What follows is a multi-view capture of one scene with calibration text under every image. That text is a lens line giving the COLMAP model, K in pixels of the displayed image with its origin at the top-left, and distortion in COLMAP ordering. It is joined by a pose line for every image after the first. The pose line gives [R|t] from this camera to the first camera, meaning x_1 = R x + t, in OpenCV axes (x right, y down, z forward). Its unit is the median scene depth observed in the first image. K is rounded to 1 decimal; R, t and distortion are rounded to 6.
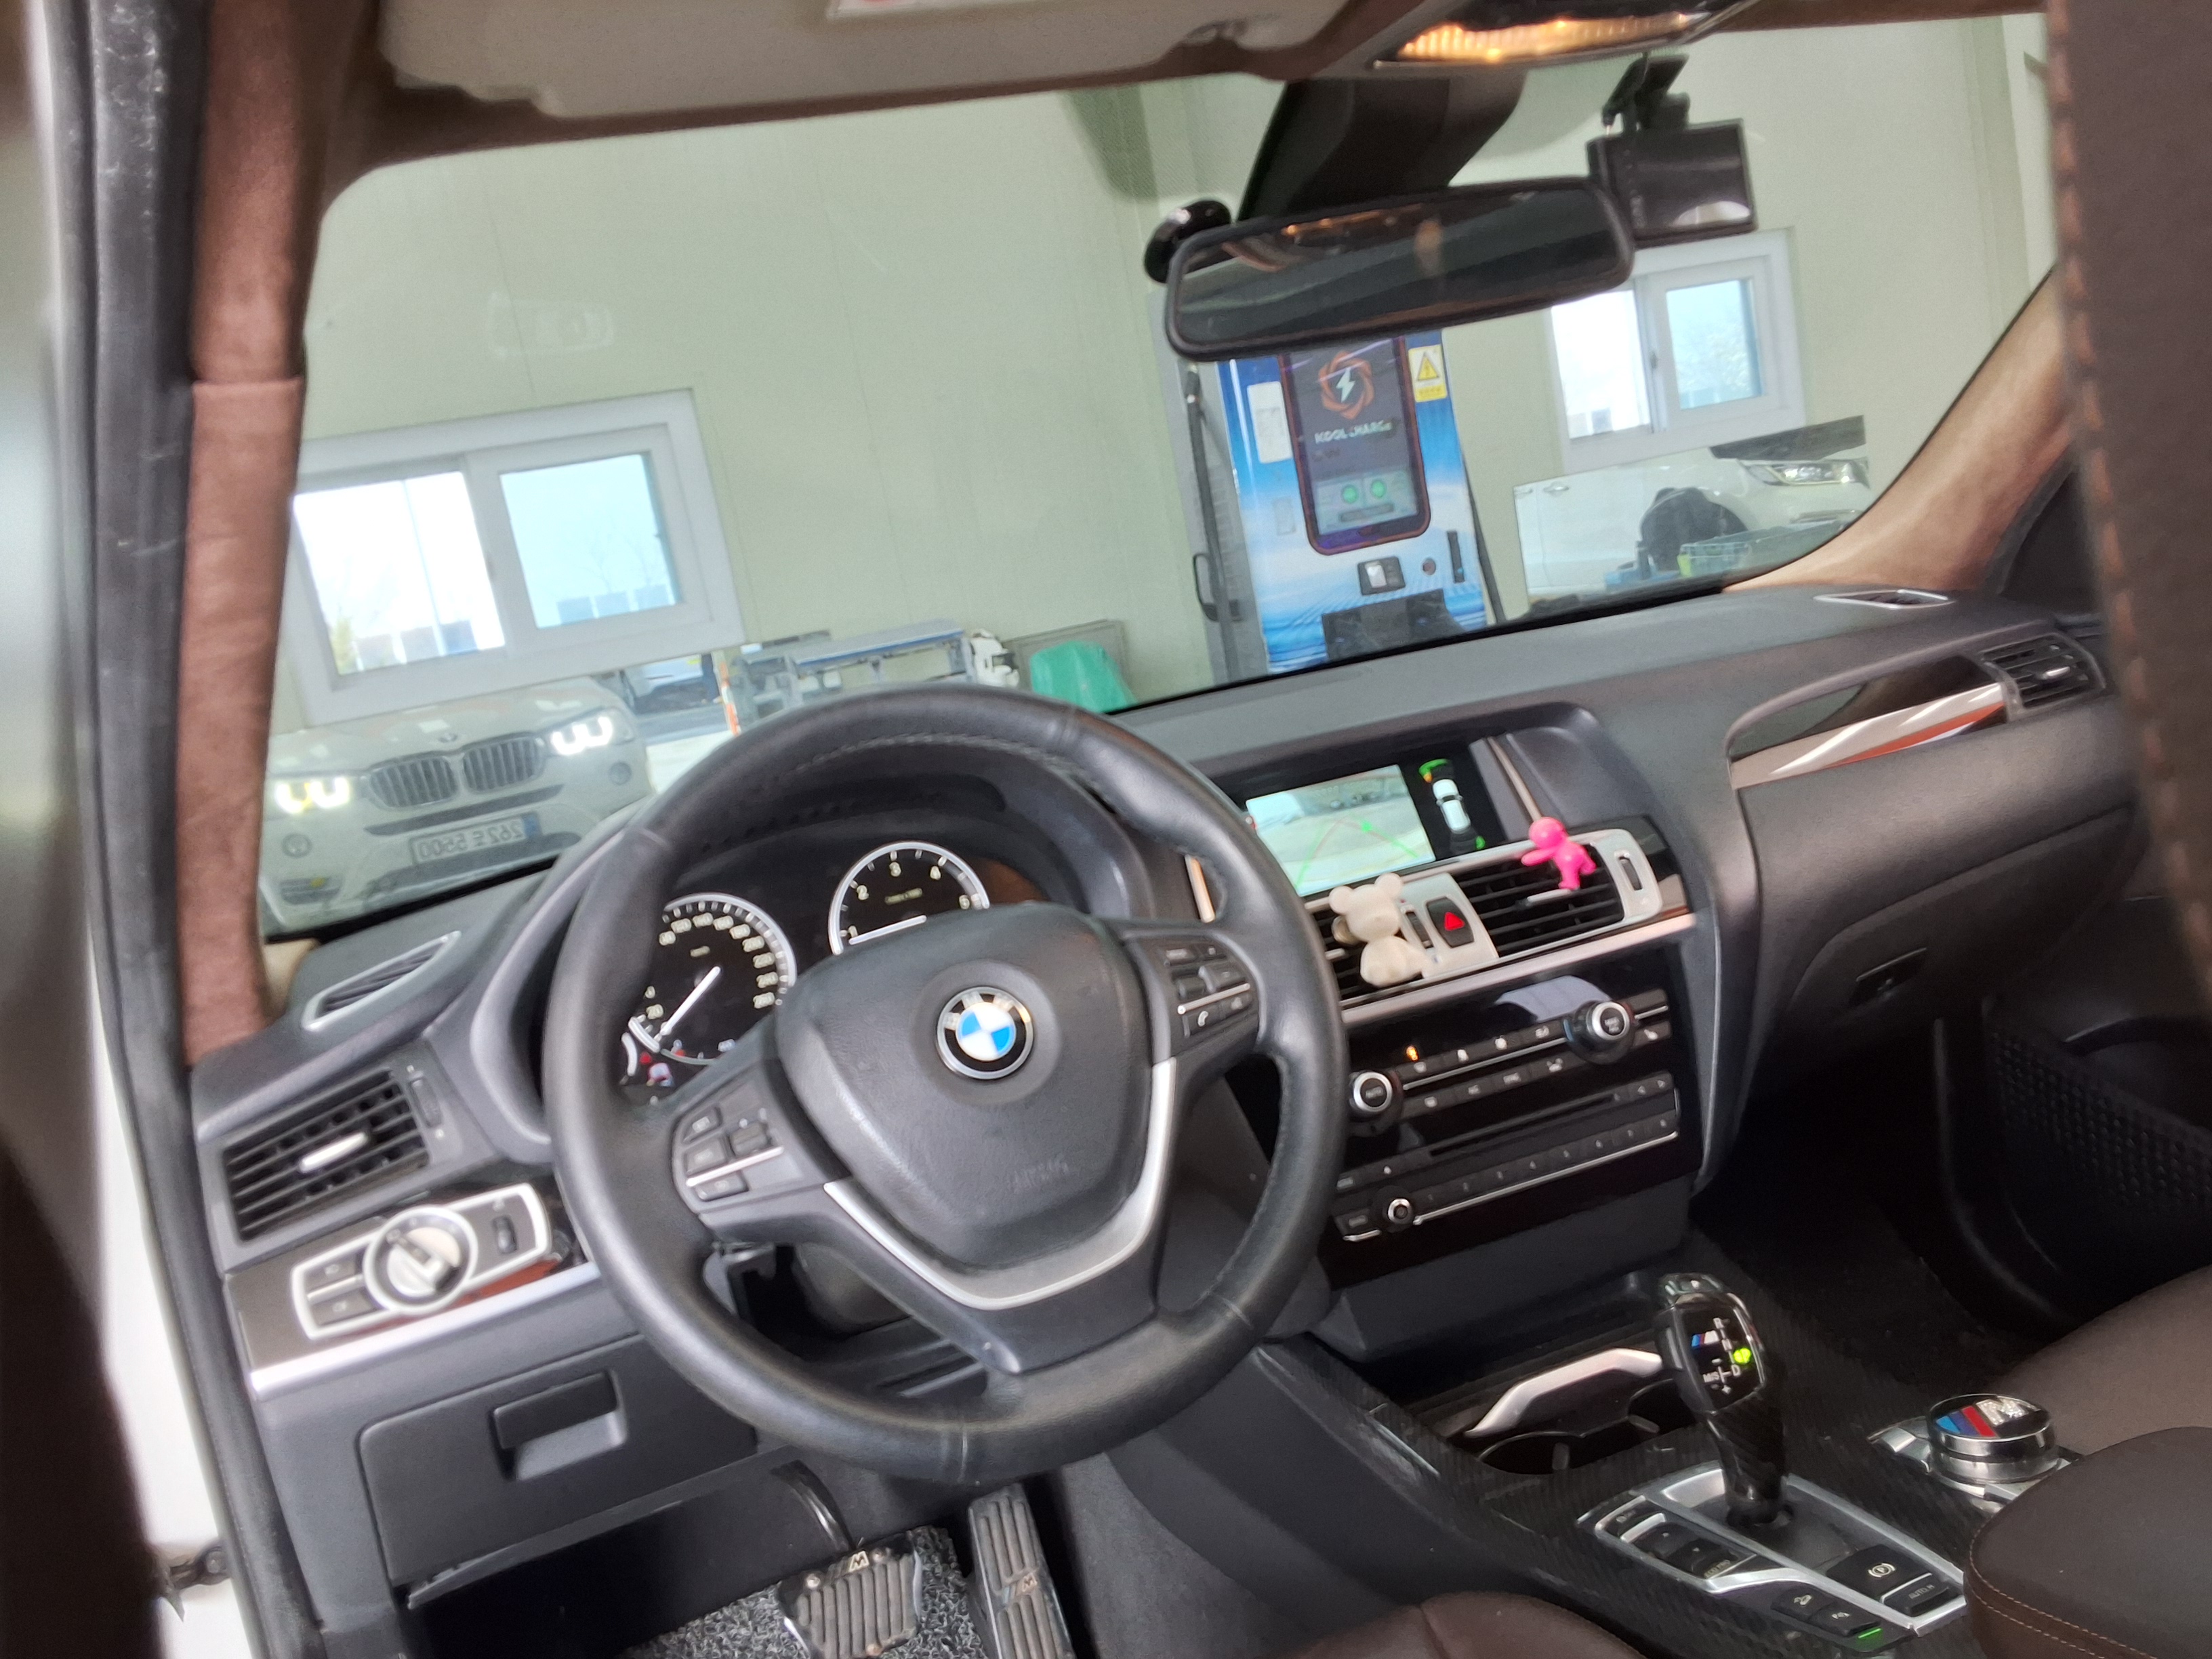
lens RADIAL K [[1761.0, 0, 1106.0], [0, 1761.0, 829.5], [0, 0, 1]] dist [0.019564, 0.001180]
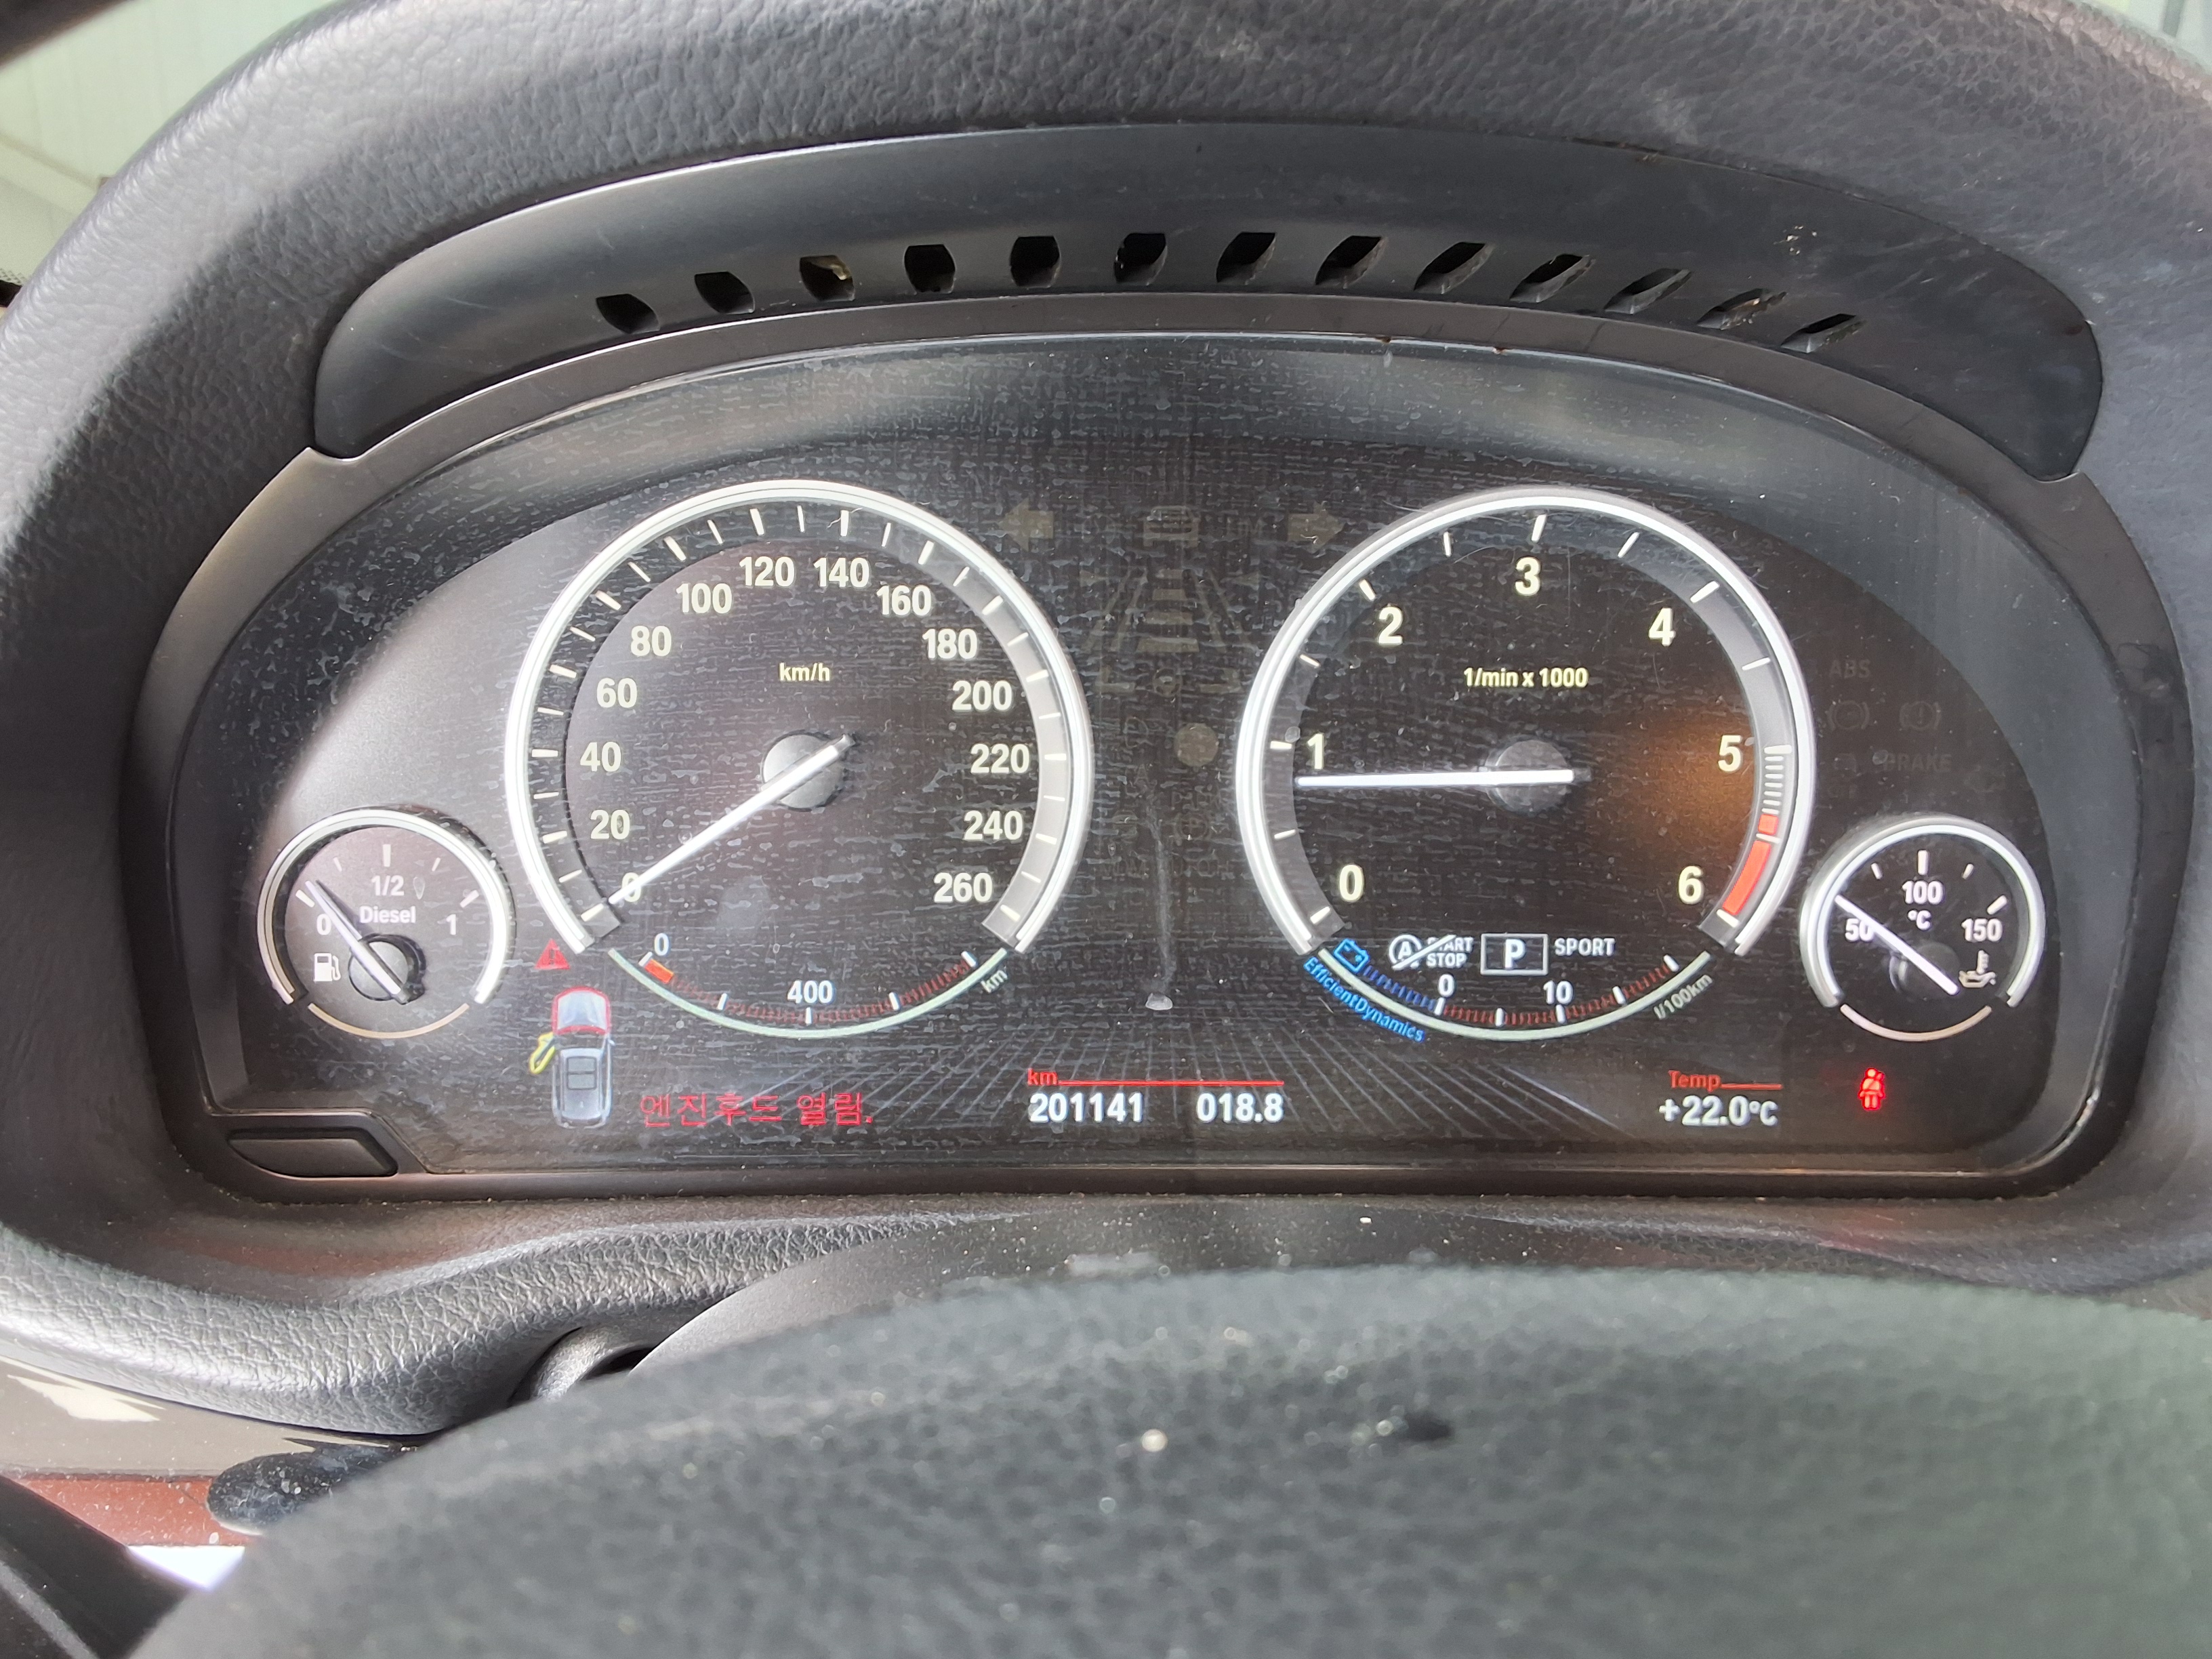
lens RADIAL K [[1734.0, 0, 1106.0], [0, 1734.0, 829.5], [0, 0, 1]] dist [0.127592, -0.190430]
pose [[0.896622, 0.319920, -0.306138, -0.073779], [-0.245285, 0.934455, 0.258127, 0.004273], [0.368652, -0.156351, 0.916324, 0.646989]]
